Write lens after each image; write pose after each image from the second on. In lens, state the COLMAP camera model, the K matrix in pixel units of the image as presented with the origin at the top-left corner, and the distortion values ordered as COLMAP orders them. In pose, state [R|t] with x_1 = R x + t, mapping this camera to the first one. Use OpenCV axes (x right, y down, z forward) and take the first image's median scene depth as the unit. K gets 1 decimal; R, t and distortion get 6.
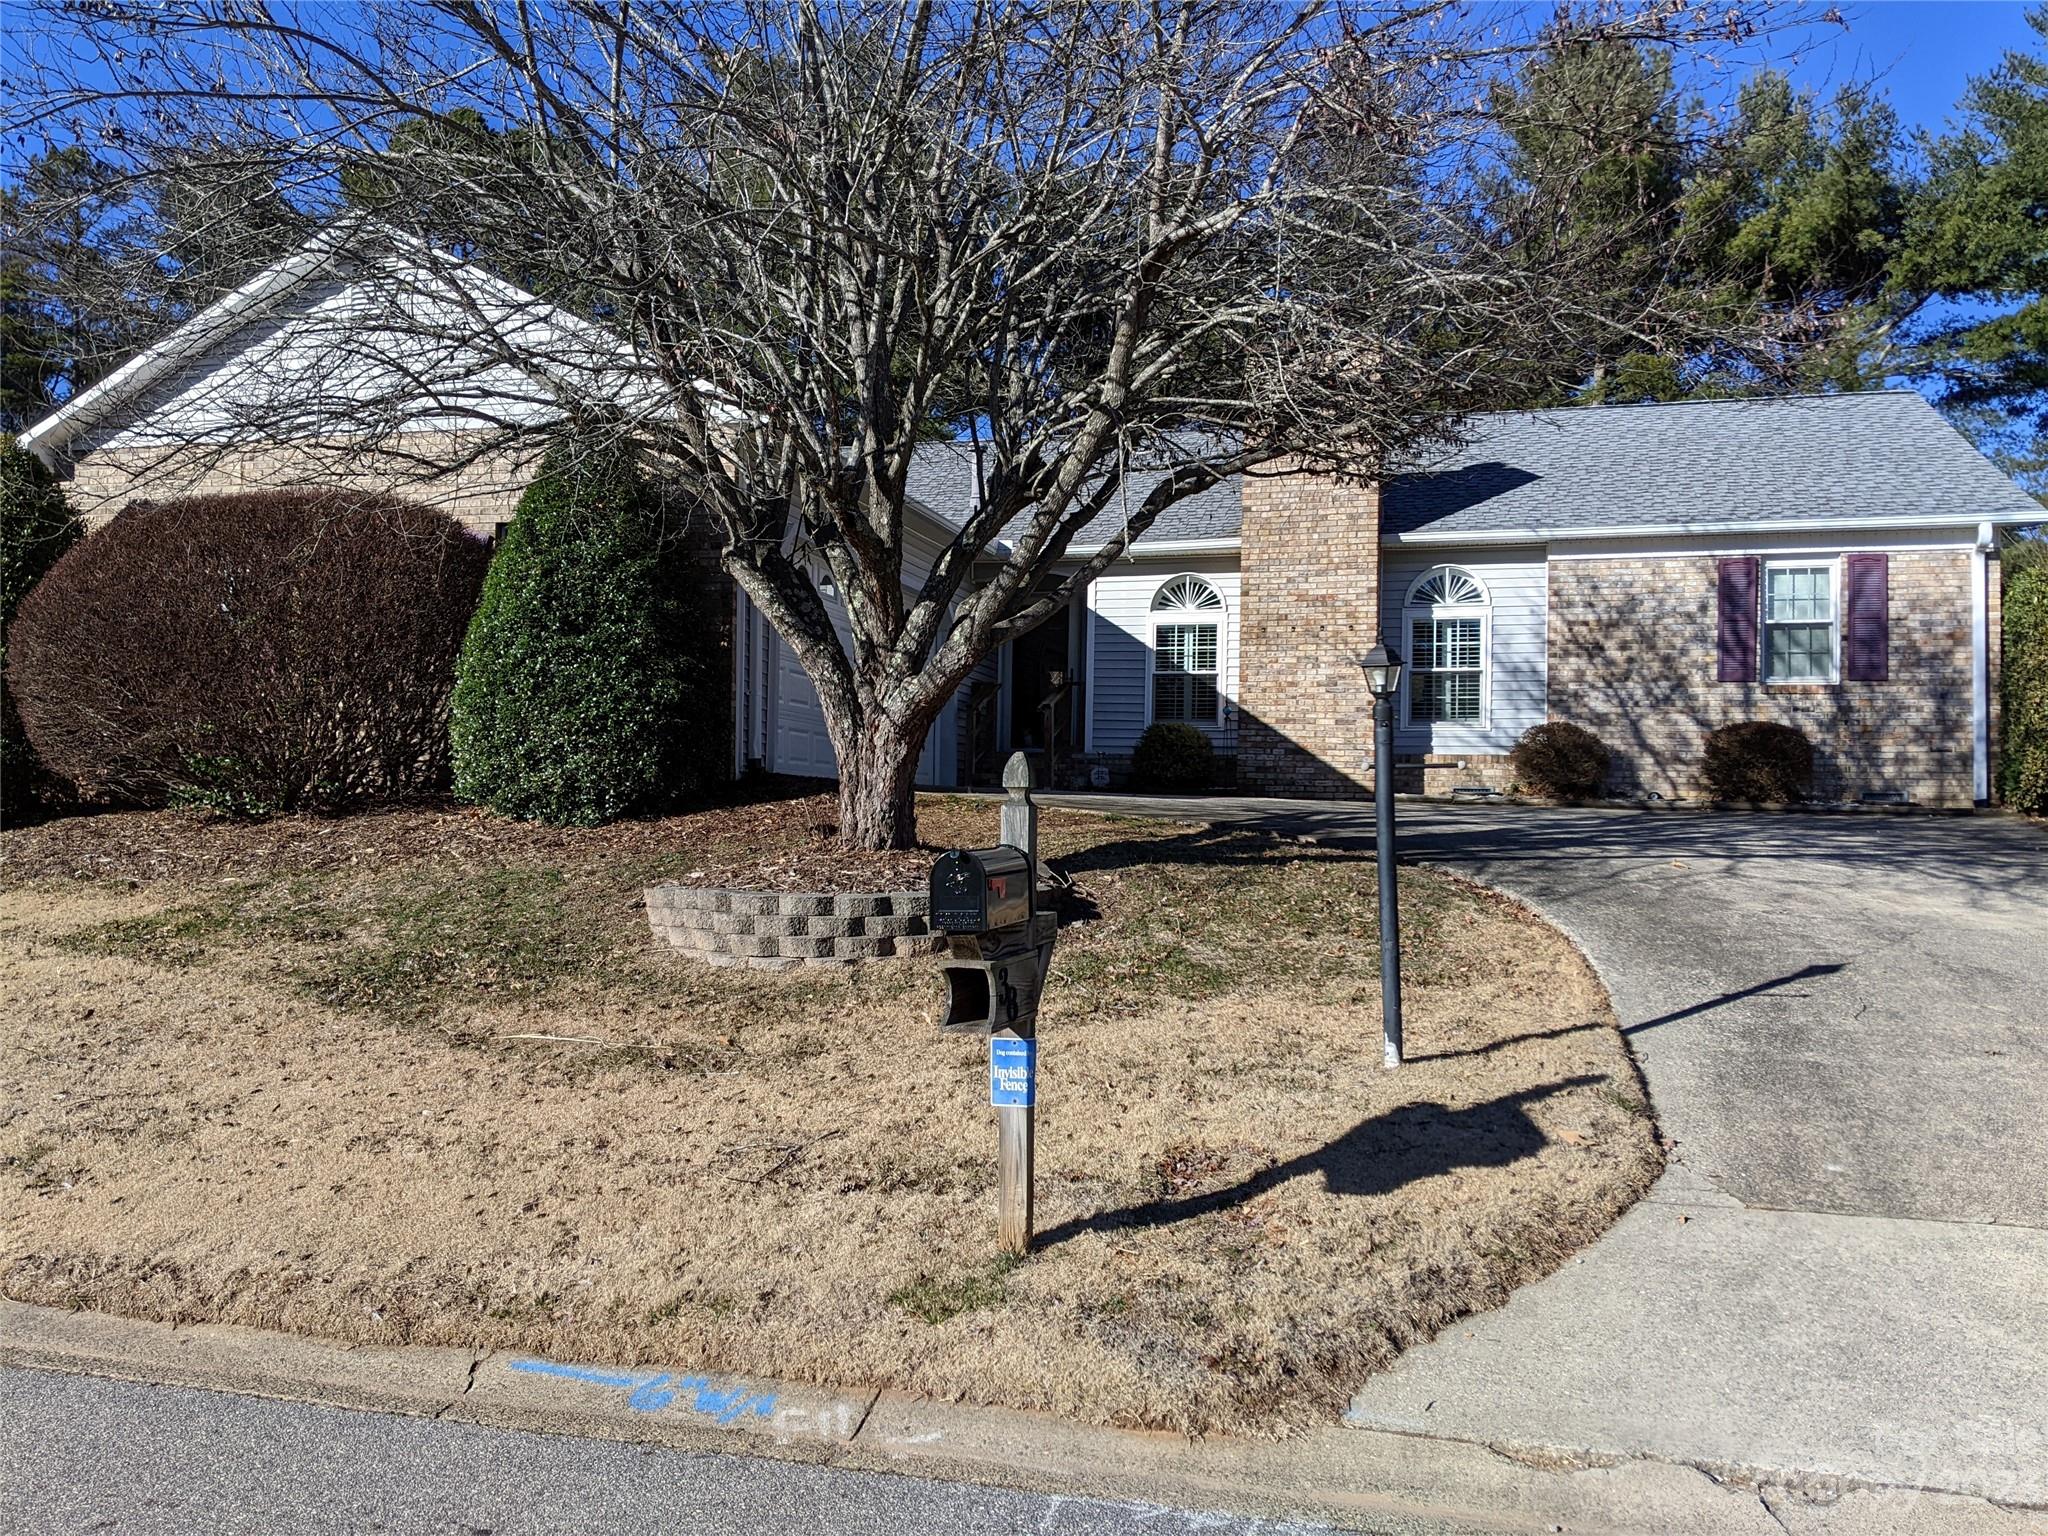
lens RADIAL K [[1597.4, 0, 915.6], [0, 1597.4, 764.9], [0, 0, 1]] dist [0.183412, -0.223863]
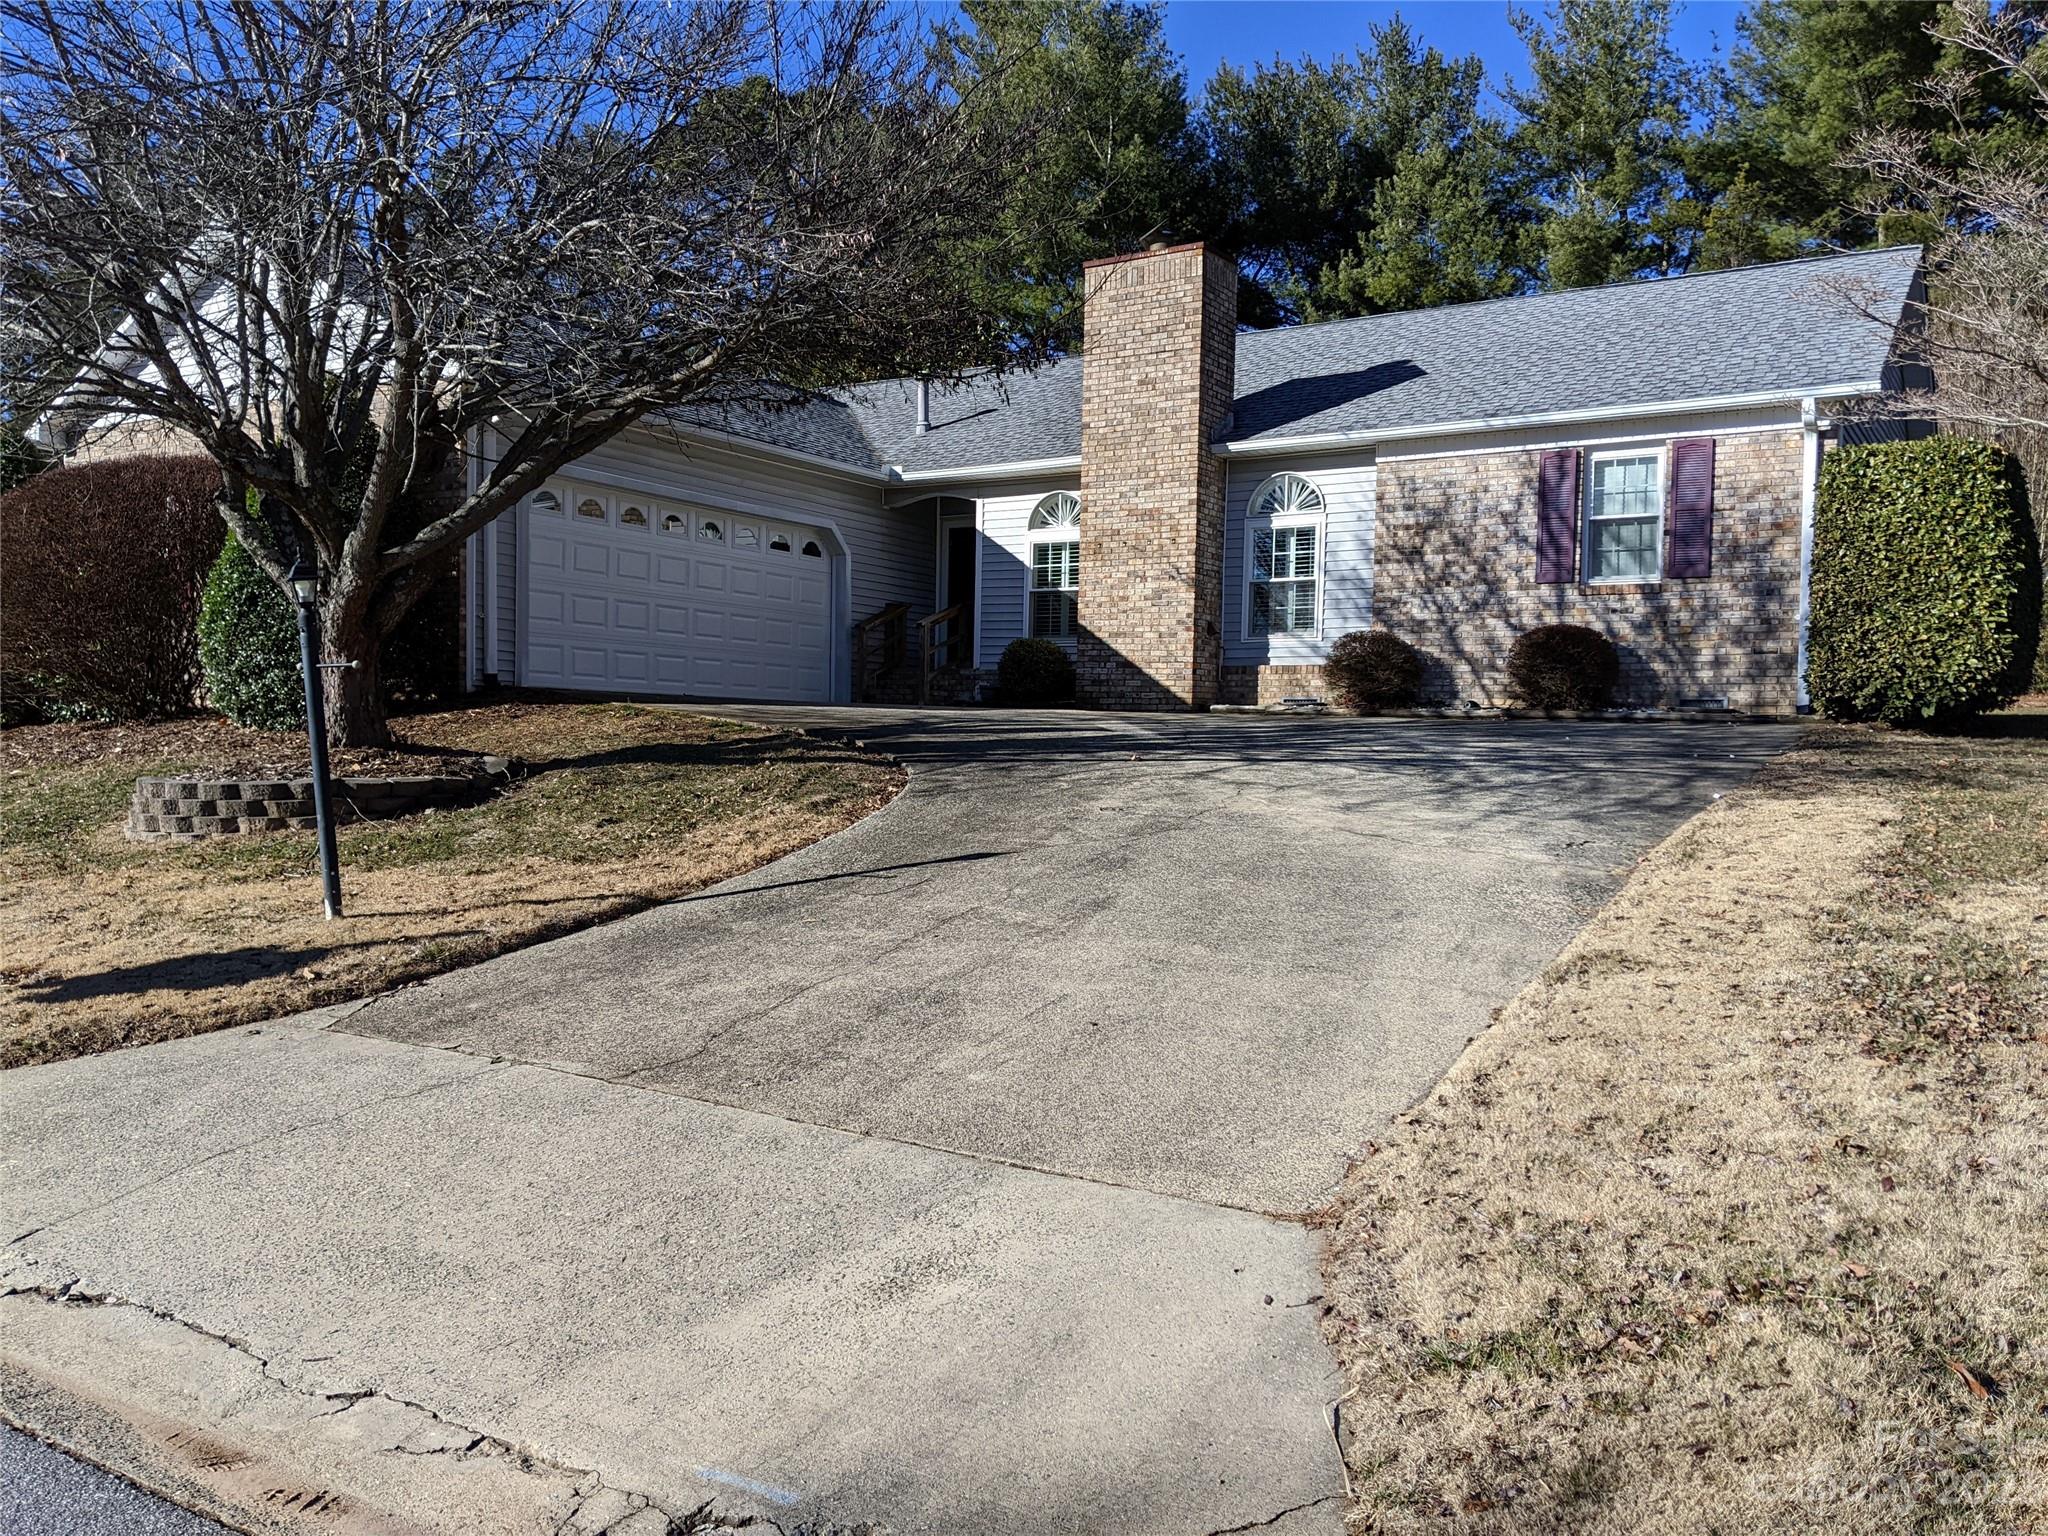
lens RADIAL K [[1597.4, 0, 915.6], [0, 1597.4, 764.9], [0, 0, 1]] dist [0.183412, -0.223863]
pose [[0.959252, 0.004729, -0.282512, 0.407564], [0.007866, 0.999025, 0.043432, 0.009948], [0.282442, -0.043885, 0.958280, -0.010436]]
